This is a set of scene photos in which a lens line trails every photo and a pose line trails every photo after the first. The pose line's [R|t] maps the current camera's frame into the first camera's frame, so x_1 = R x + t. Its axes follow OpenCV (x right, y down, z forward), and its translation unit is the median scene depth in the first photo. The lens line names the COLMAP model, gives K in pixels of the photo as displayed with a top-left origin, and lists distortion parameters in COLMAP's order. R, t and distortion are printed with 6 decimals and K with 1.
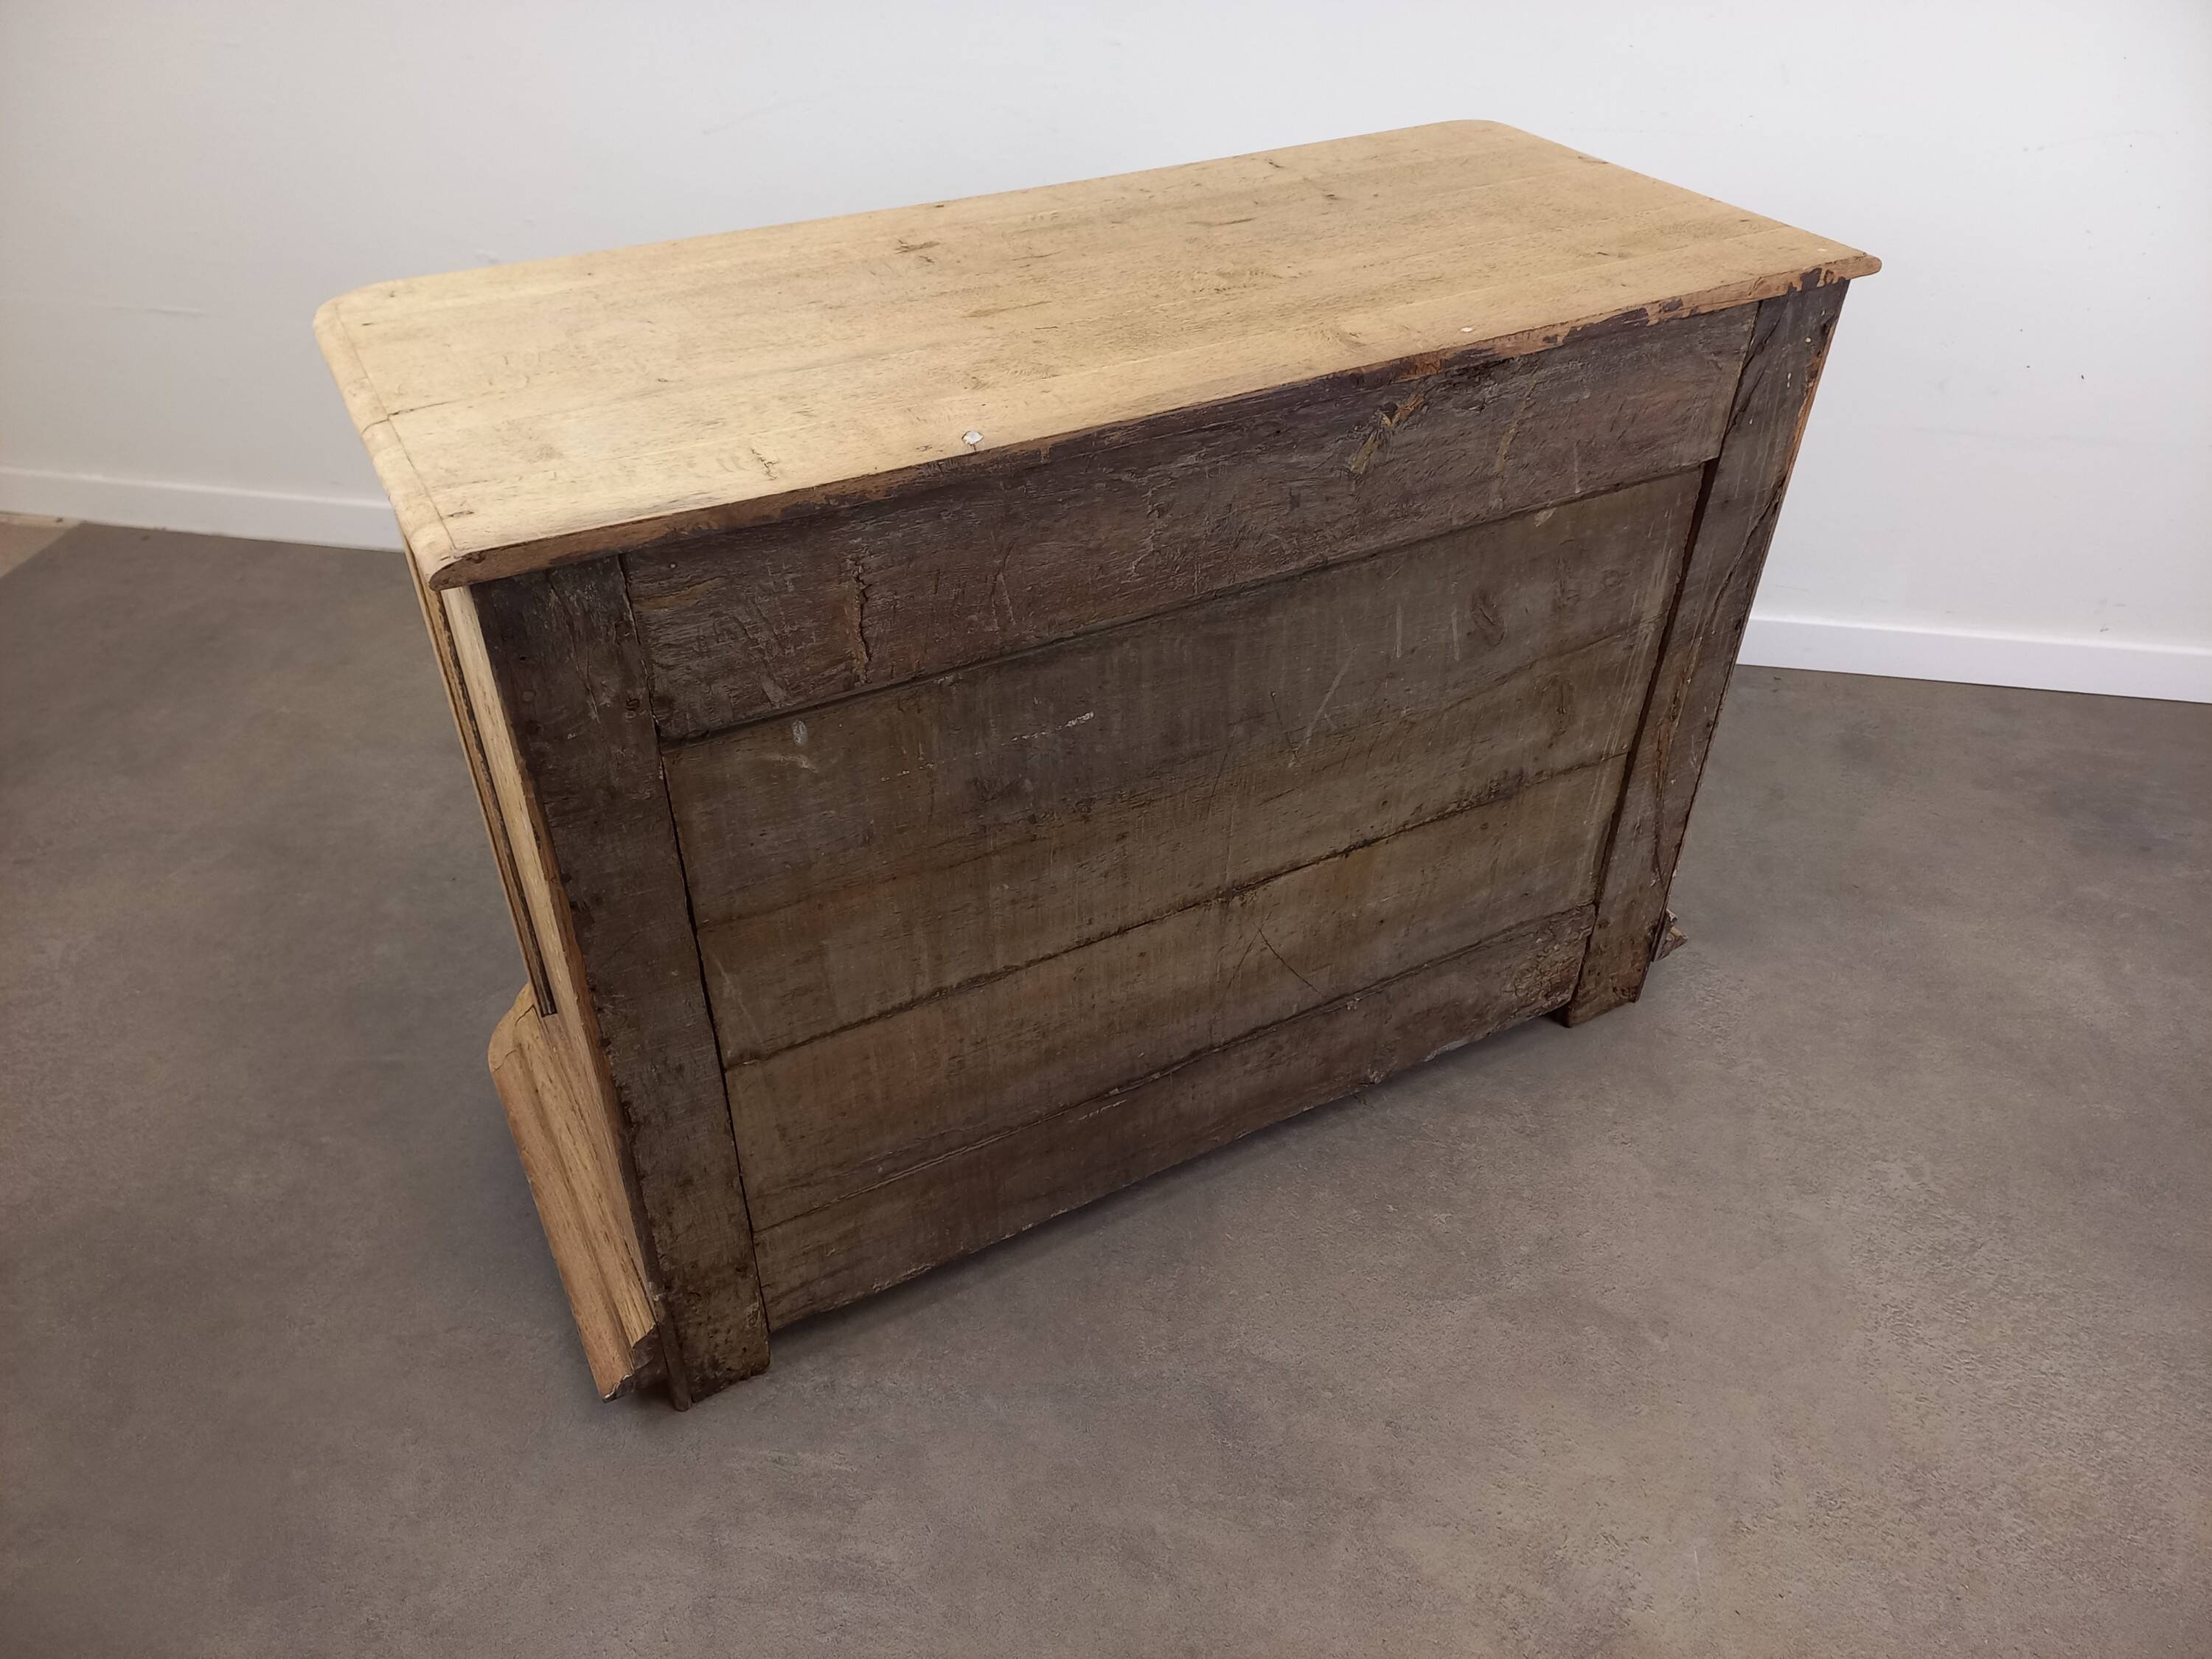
lens RADIAL K [[1617.7, 0, 1095.8], [0, 1617.7, 843.9], [0, 0, 1]] dist [0.074414, -0.068217]
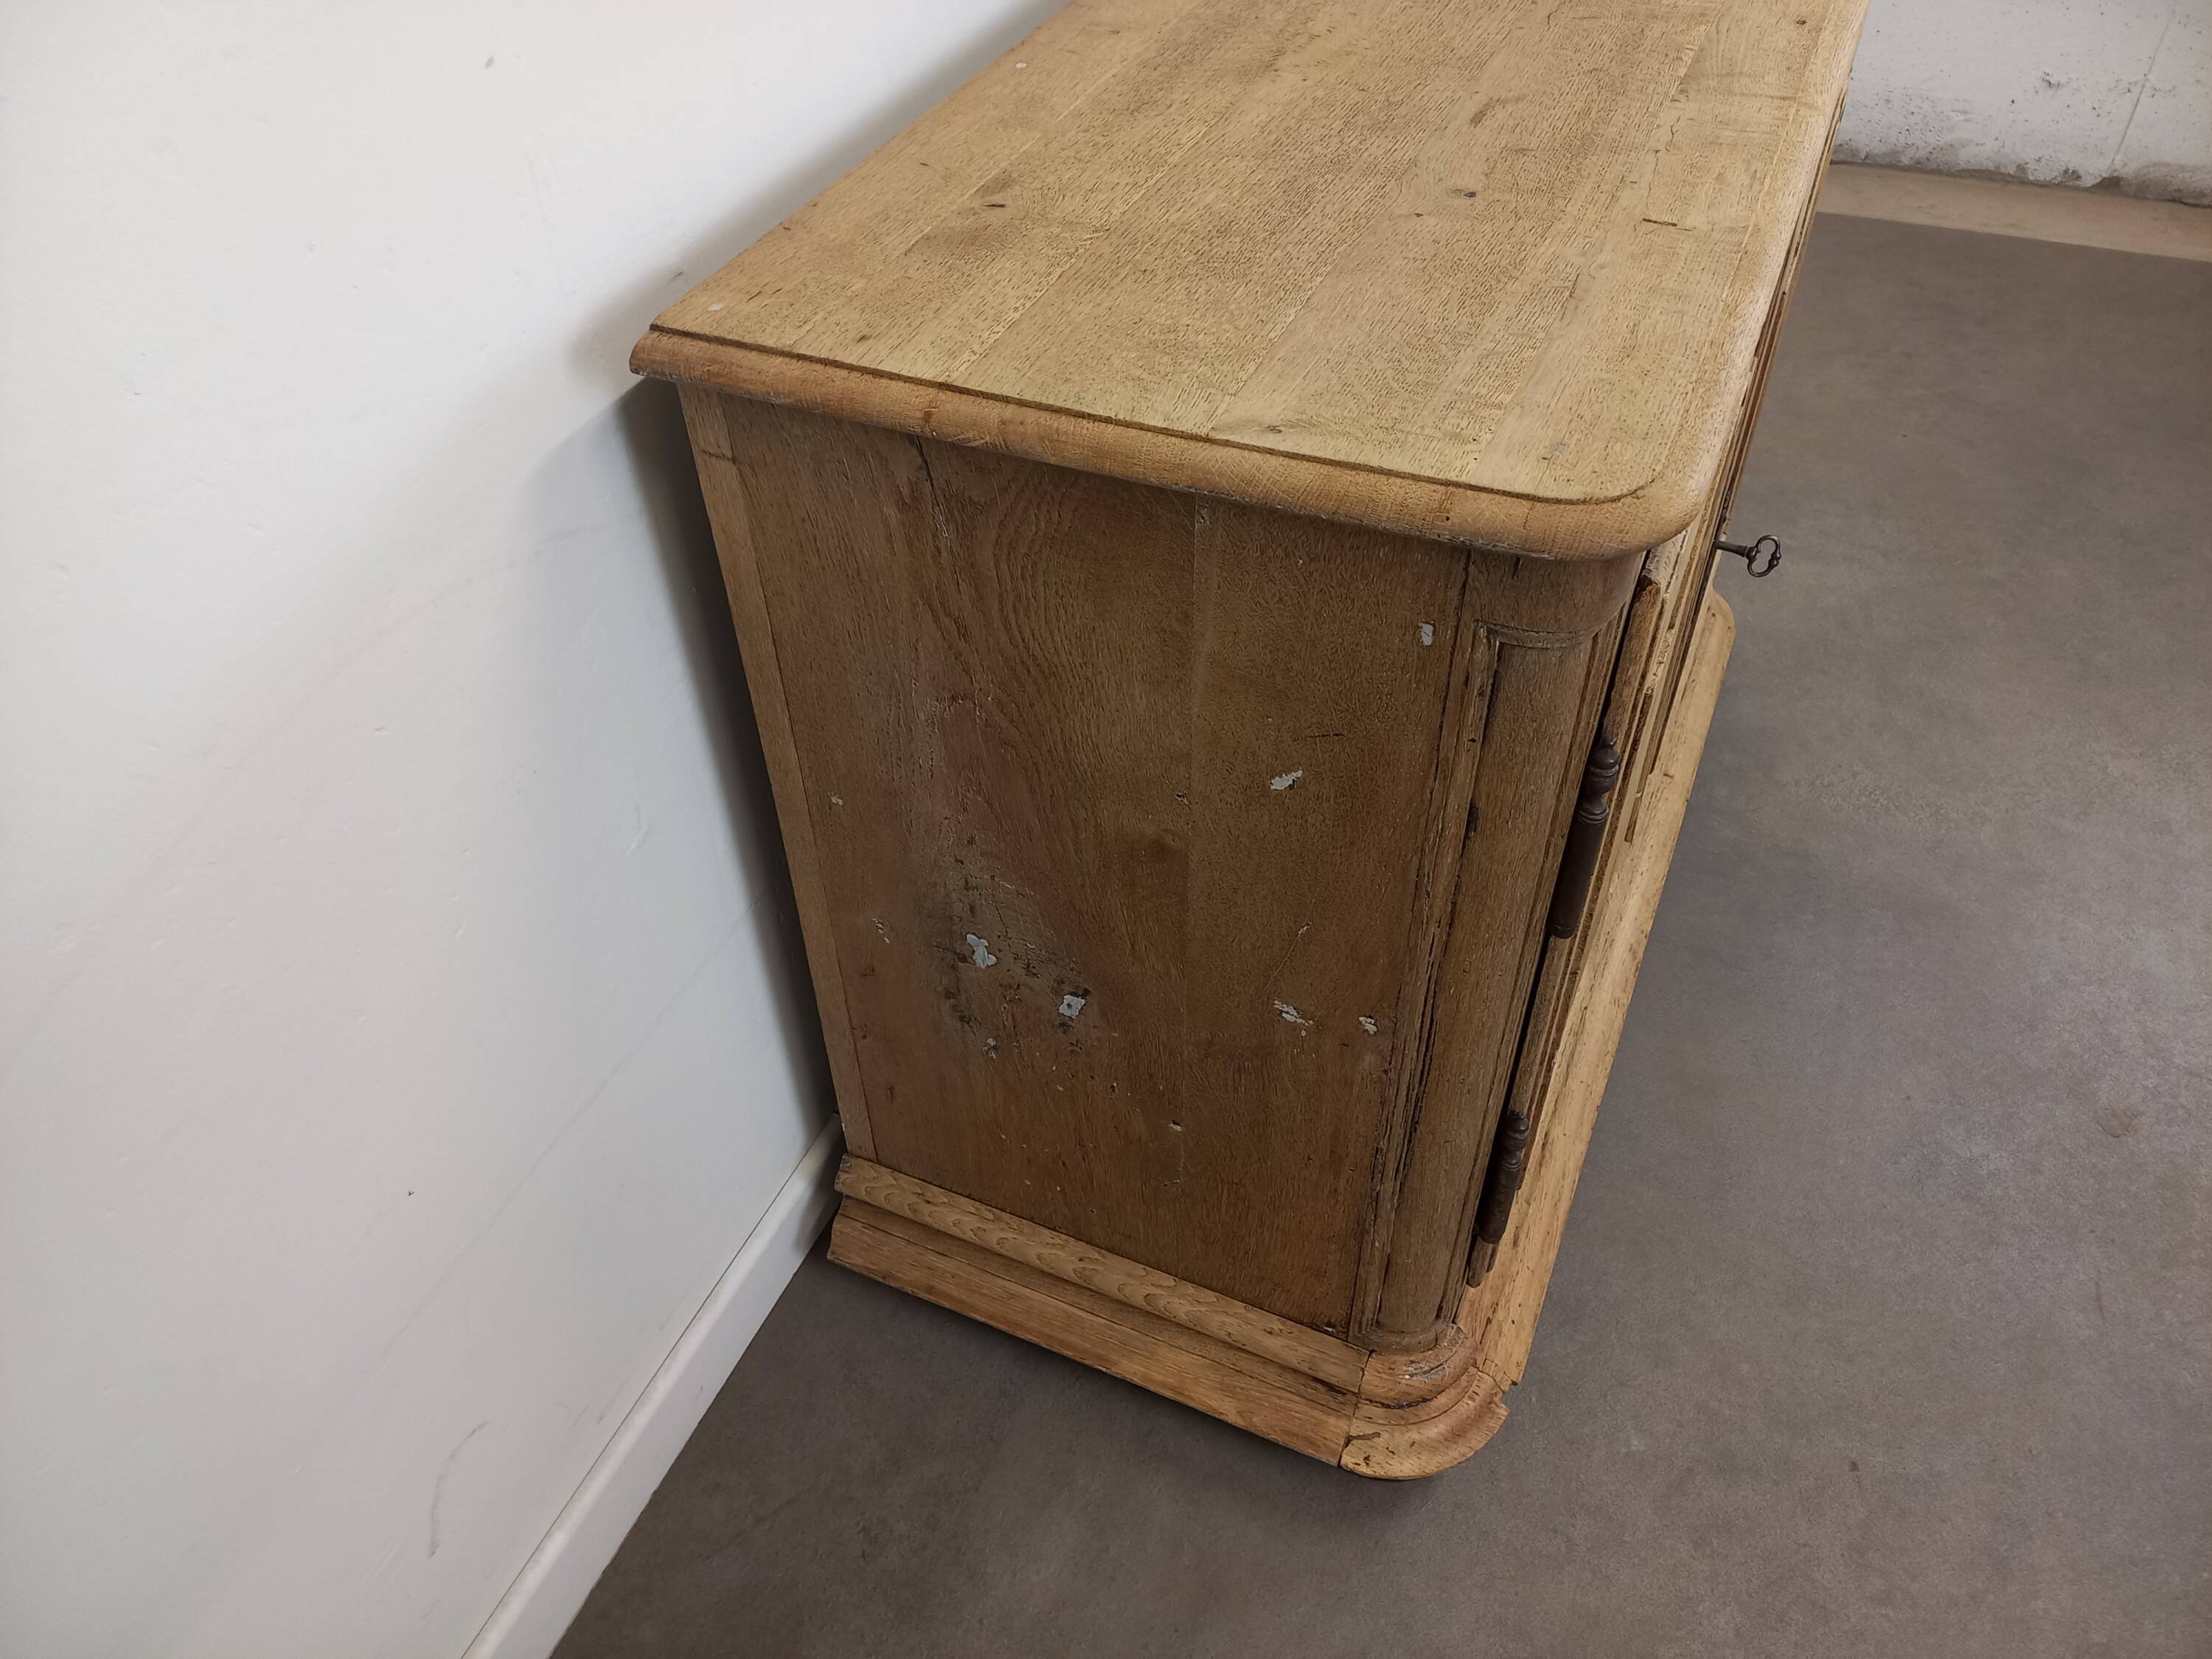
lens RADIAL K [[1617.7, 0, 1068.1], [0, 1617.7, 856.8], [0, 0, 1]] dist [0.074414, -0.068217]
pose [[-0.795322, 0.439072, -0.417946, 0.684127], [-0.345167, 0.238765, 0.907663, -0.916939], [0.498320, 0.866145, -0.038342, 1.267761]]
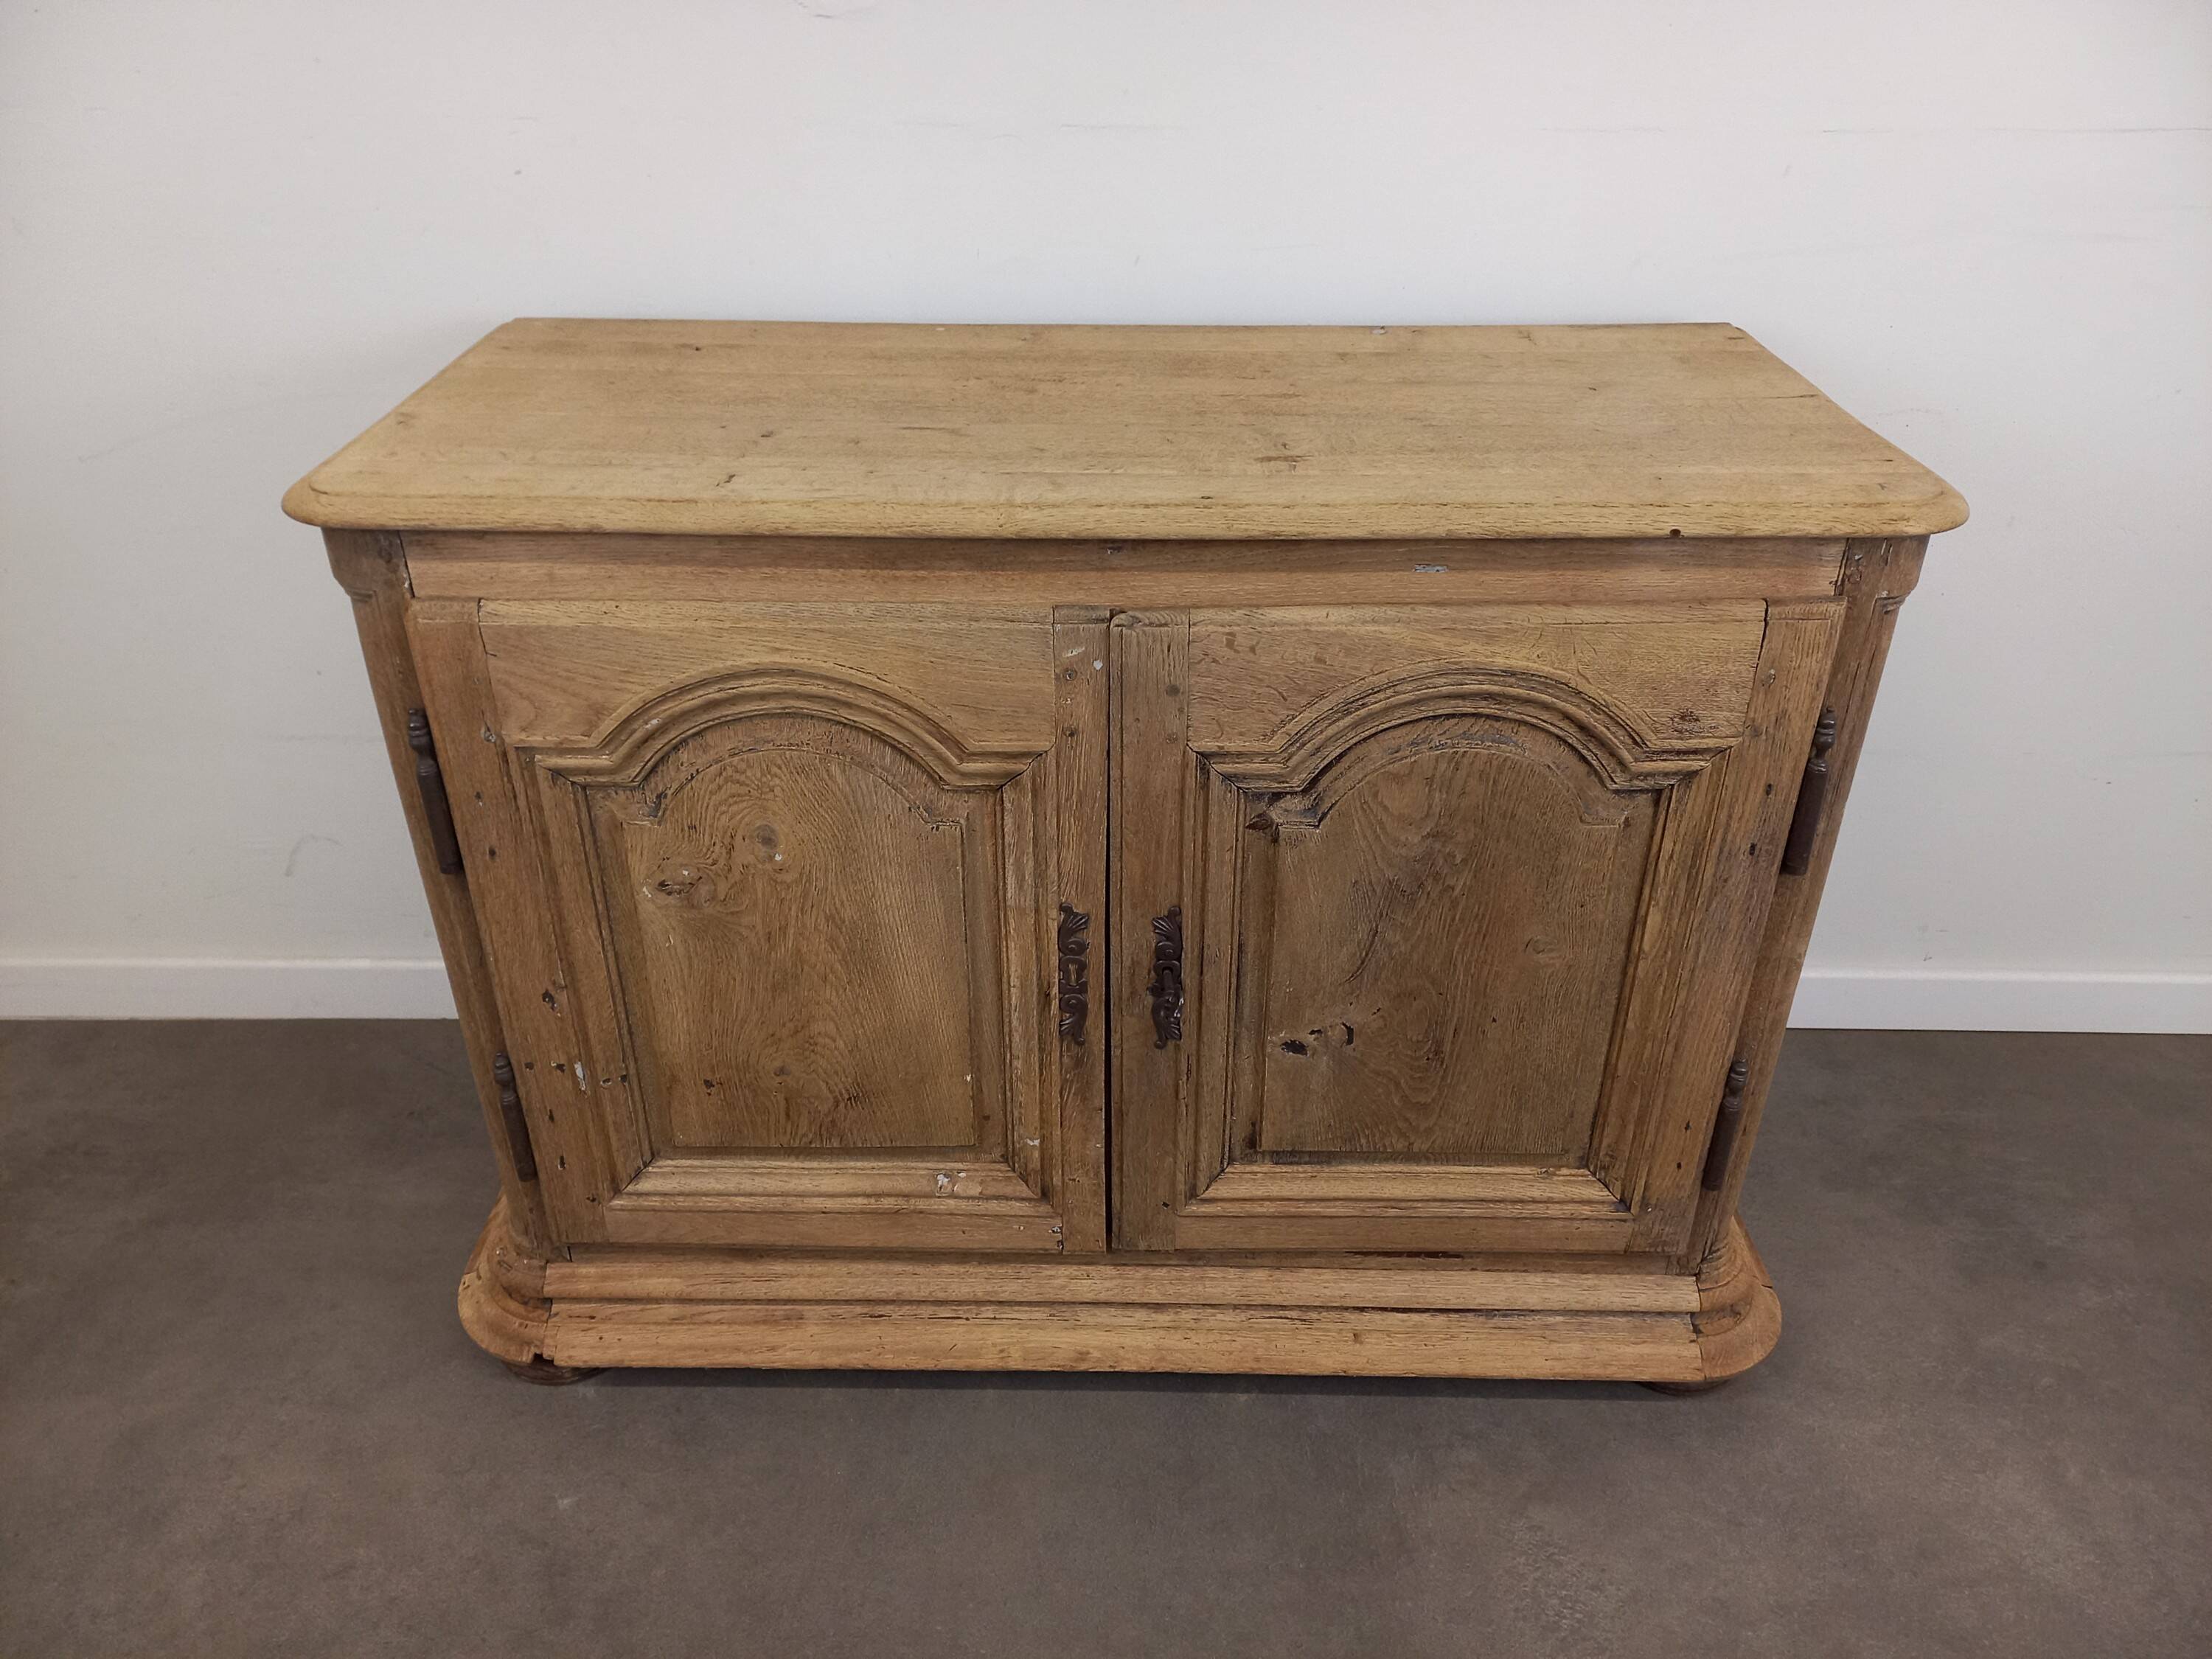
lens RADIAL K [[1617.7, 0, 1108.6], [0, 1617.7, 864.6], [0, 0, 1]] dist [0.074414, -0.068217]
pose [[-0.878841, -0.259667, 0.400264, -0.435750], [0.283883, 0.389676, 0.876107, -1.078732], [-0.383469, 0.883587, -0.268748, 1.471094]]
